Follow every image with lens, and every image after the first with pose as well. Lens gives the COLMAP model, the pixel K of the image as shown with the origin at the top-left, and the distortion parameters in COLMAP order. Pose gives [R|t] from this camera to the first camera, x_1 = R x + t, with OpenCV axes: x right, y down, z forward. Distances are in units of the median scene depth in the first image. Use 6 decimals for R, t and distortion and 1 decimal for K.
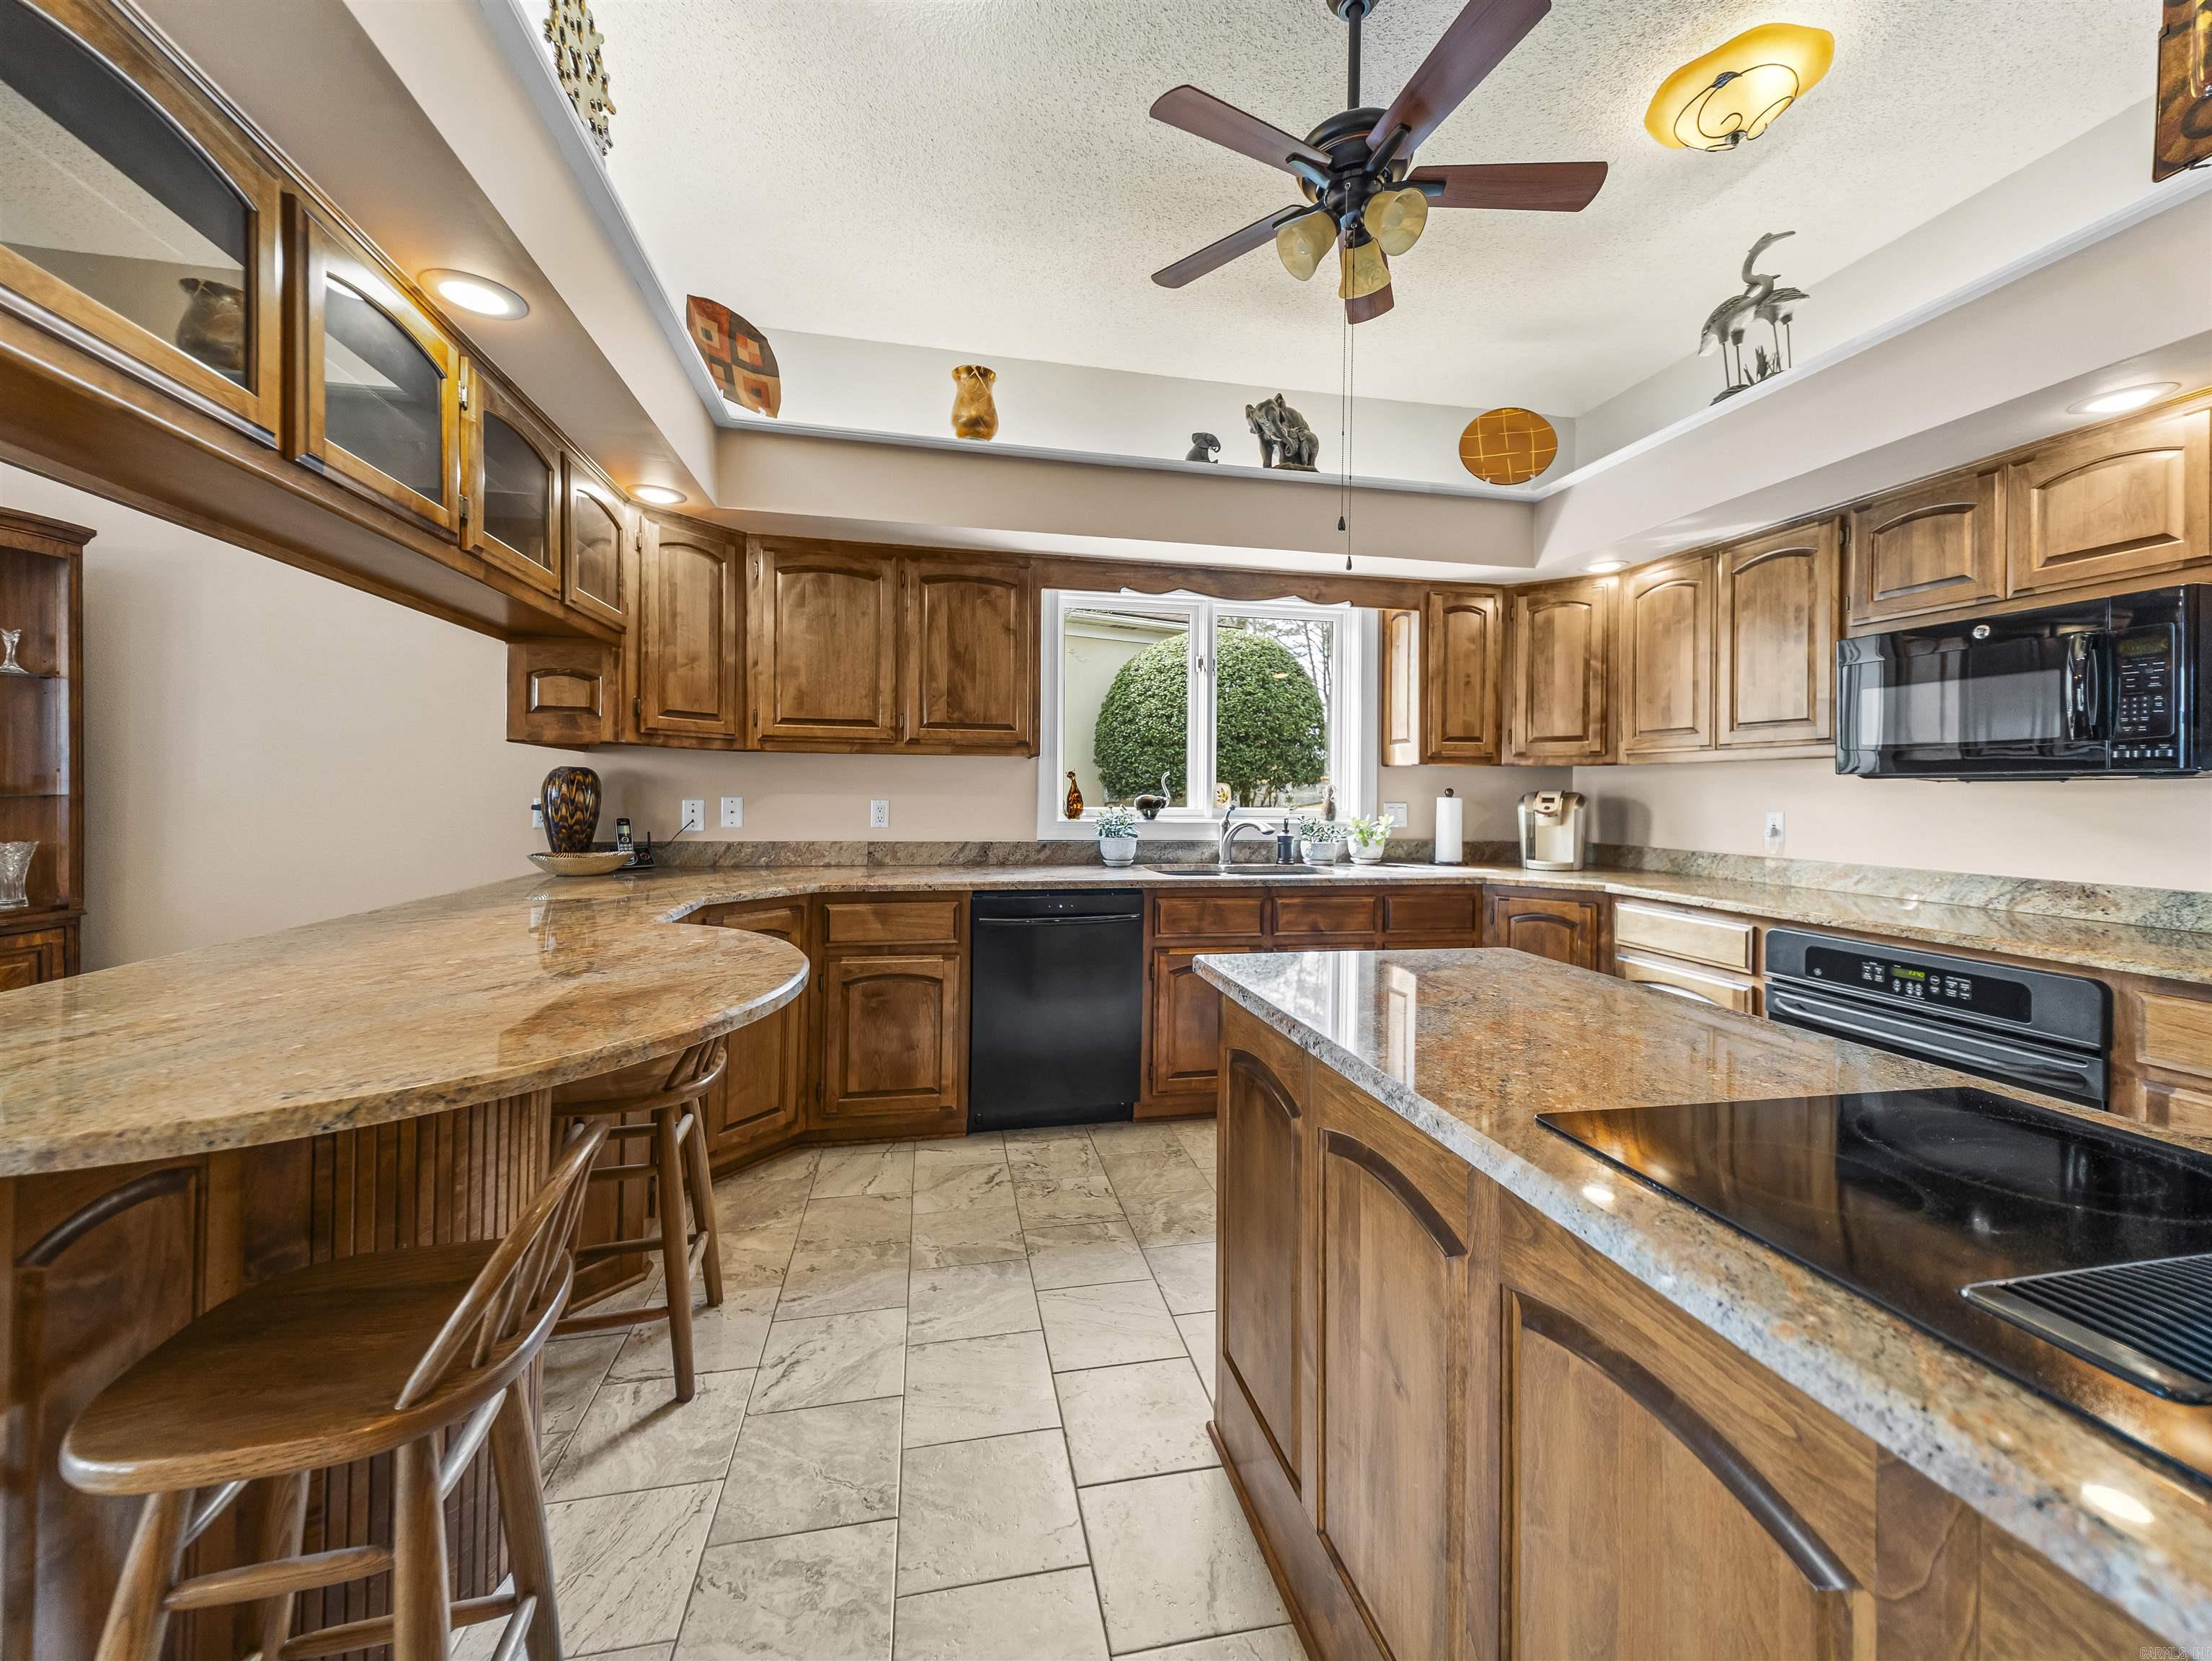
lens RADIAL K [[850.8, 0, 1096.2], [0, 850.8, 807.7], [0, 0, 1]] dist [0.012746, -0.002522]
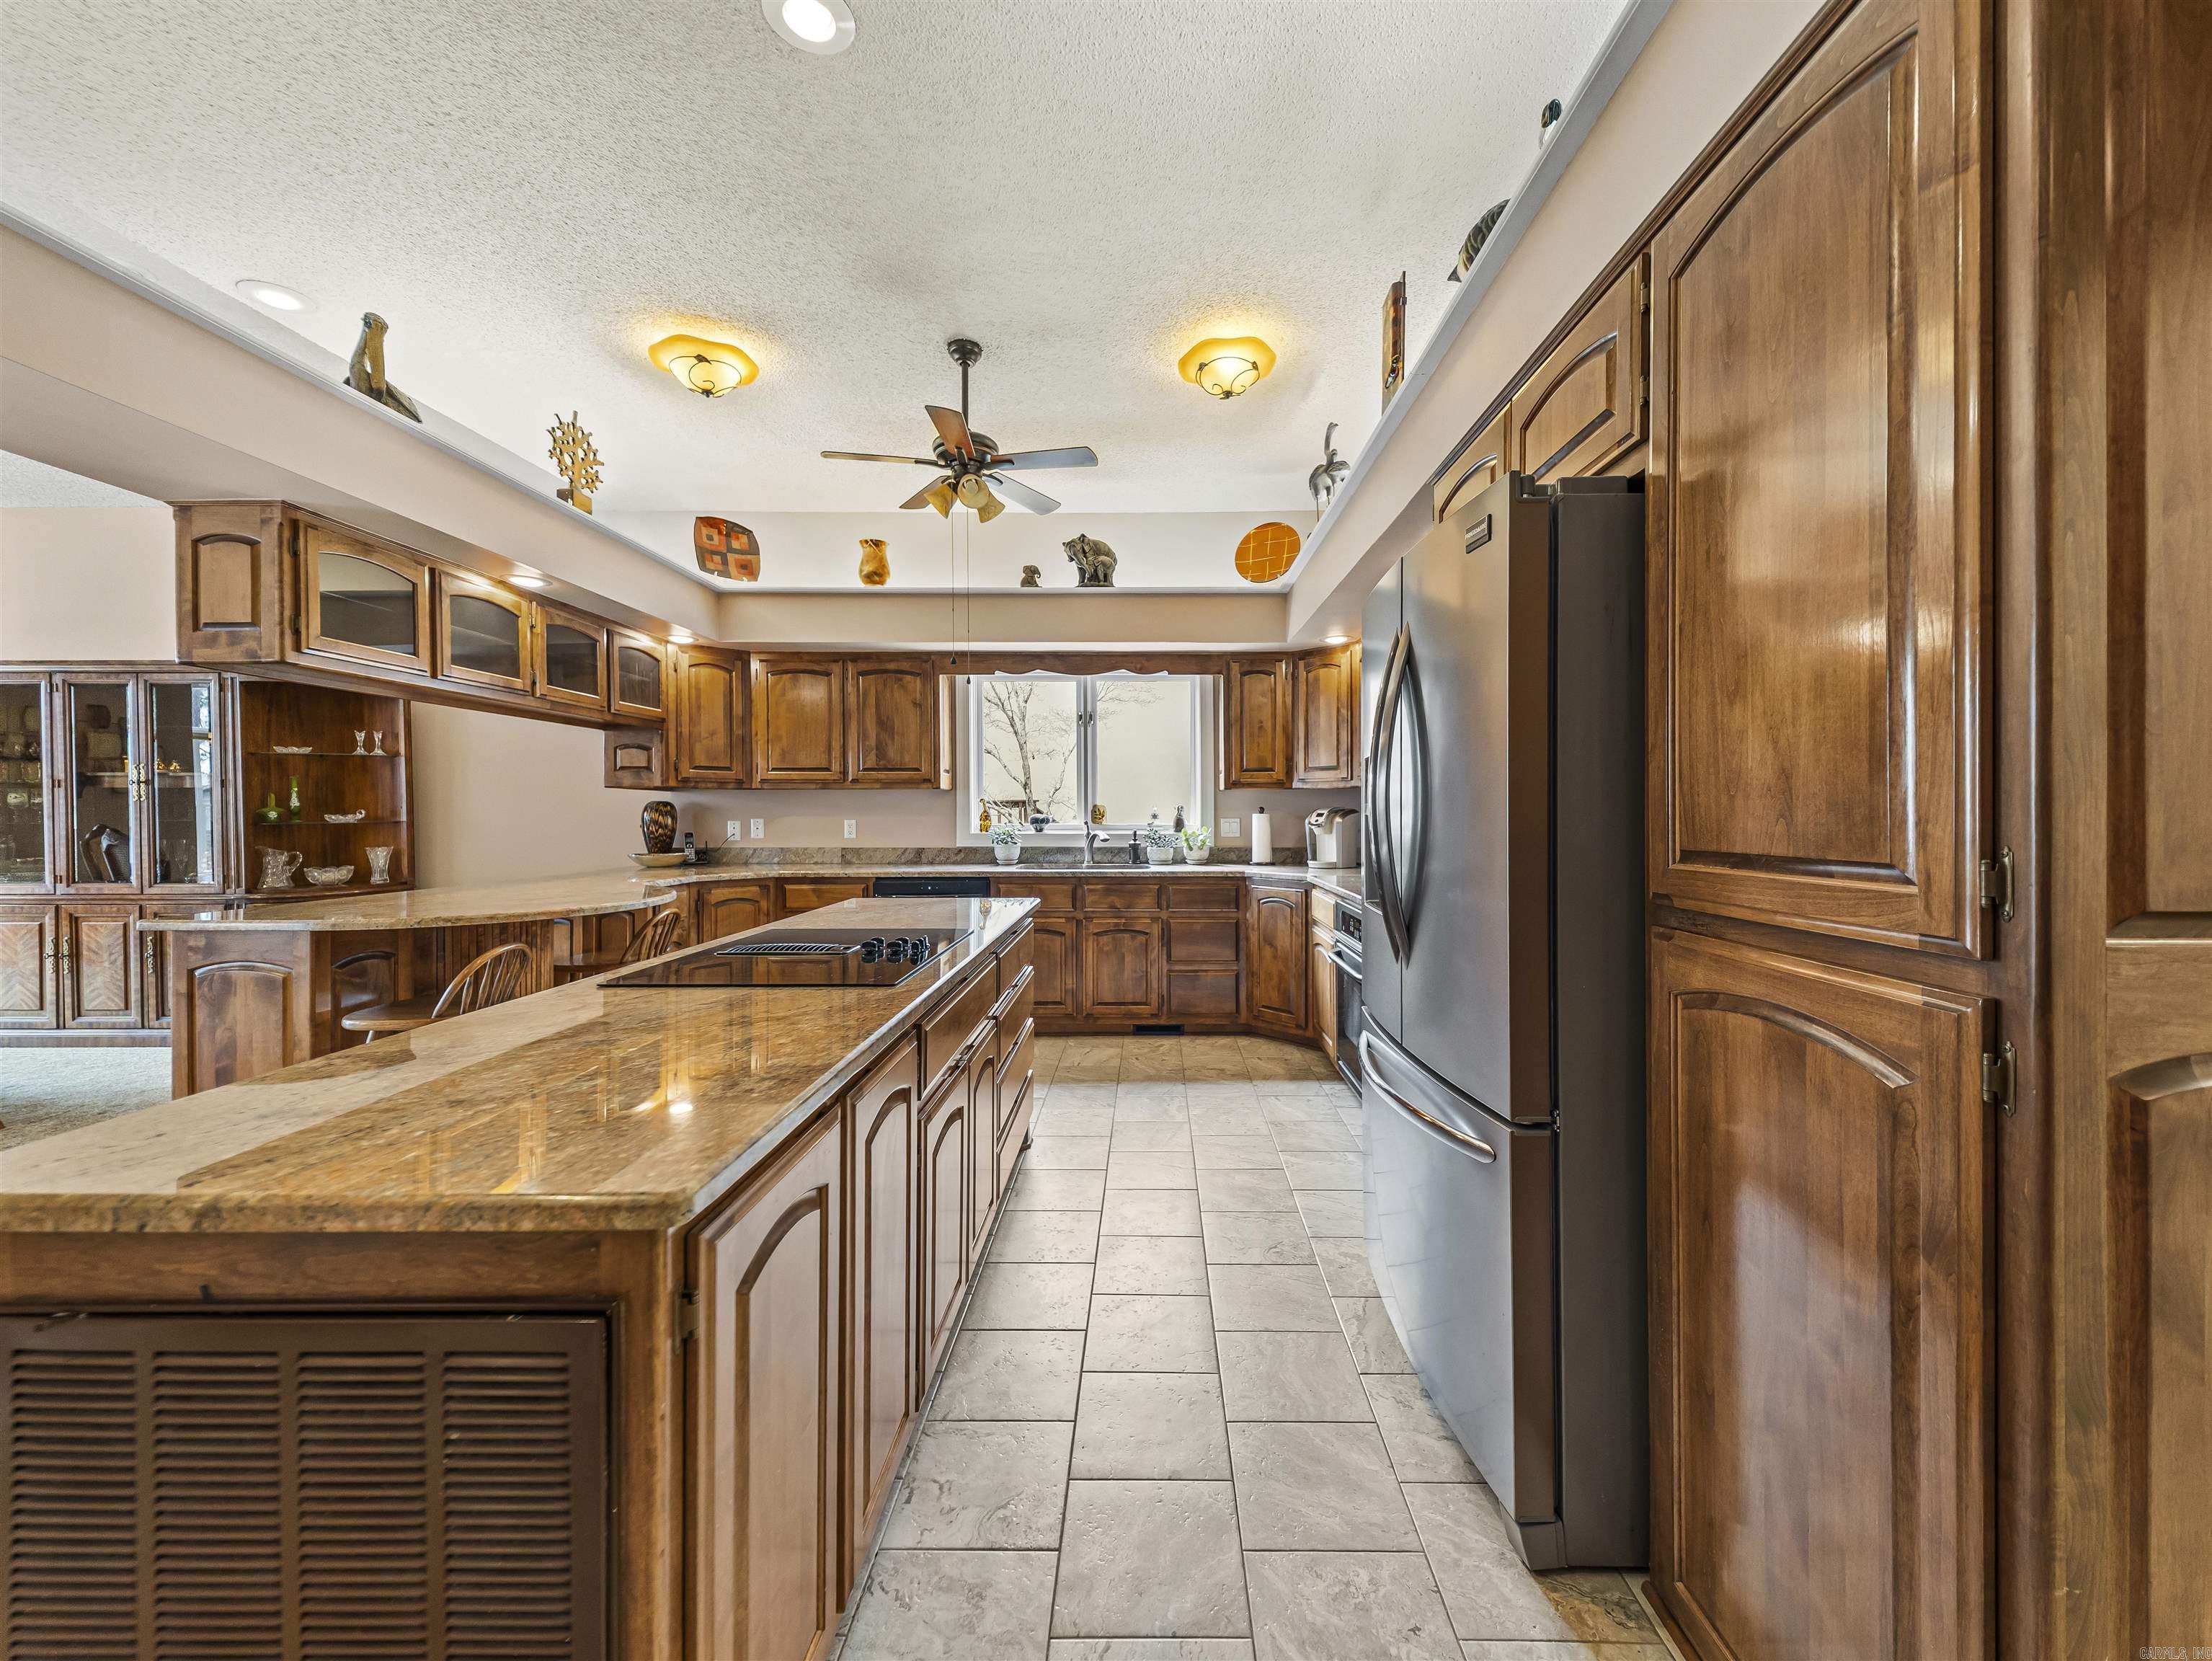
lens RADIAL K [[850.8, 0, 1149.4], [0, 850.8, 837.4], [0, 0, 1]] dist [0.012746, -0.002522]
pose [[0.978450, -0.005887, -0.206398, 0.618481], [0.007614, 0.999942, 0.007572, 0.015915], [0.206341, -0.008980, 0.978439, -0.385443]]
